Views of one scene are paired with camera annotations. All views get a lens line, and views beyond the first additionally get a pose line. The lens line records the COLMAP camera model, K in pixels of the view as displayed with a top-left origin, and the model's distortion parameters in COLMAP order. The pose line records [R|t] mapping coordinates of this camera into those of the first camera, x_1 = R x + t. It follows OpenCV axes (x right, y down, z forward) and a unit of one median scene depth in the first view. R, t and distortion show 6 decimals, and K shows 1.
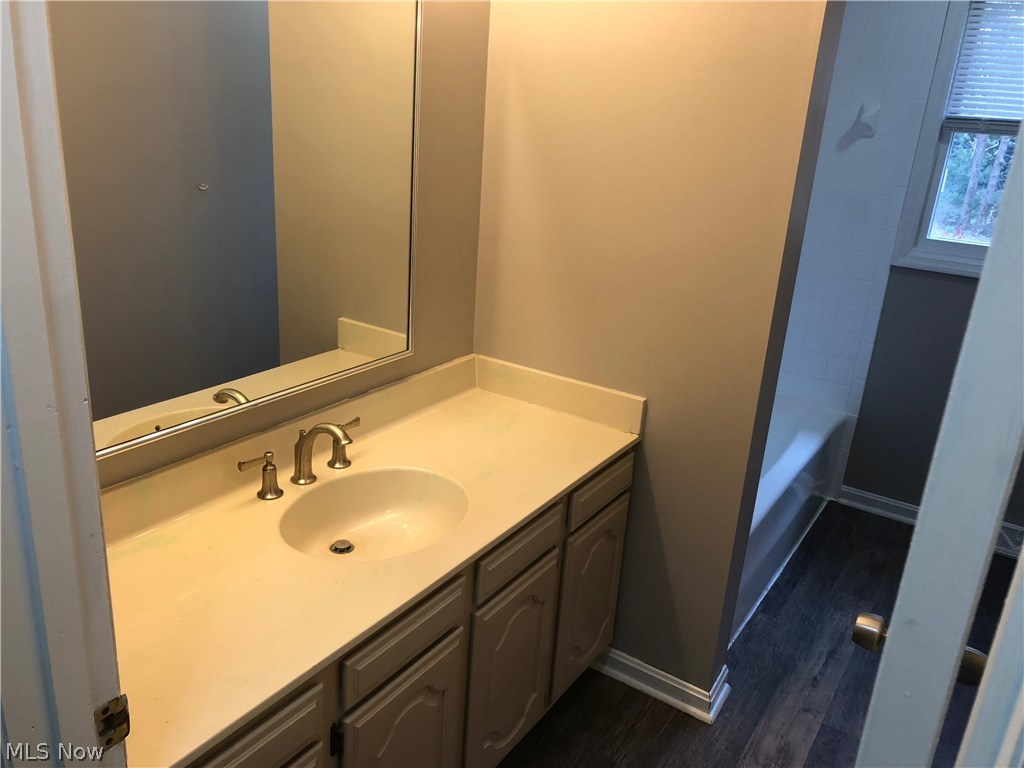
lens RADIAL K [[823.5, 0, 512.0], [0, 823.5, 384.0], [0, 0, 1]] dist [0.015165, -0.001516]
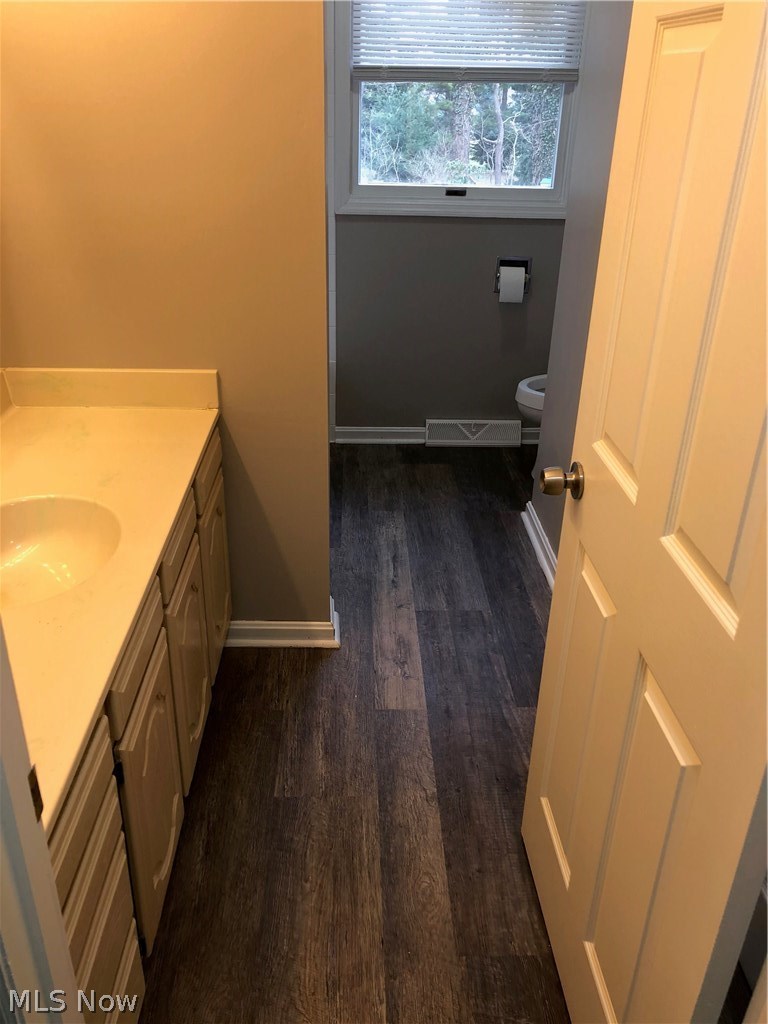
lens RADIAL K [[823.5, 0, 384.0], [0, 823.5, 512.0], [0, 0, 1]] dist [0.015165, -0.001516]
pose [[0.810409, -0.301012, 0.502621, -0.209229], [0.217956, 0.951240, 0.218259, 0.006451], [-0.543812, -0.067330, 0.836502, 0.042963]]
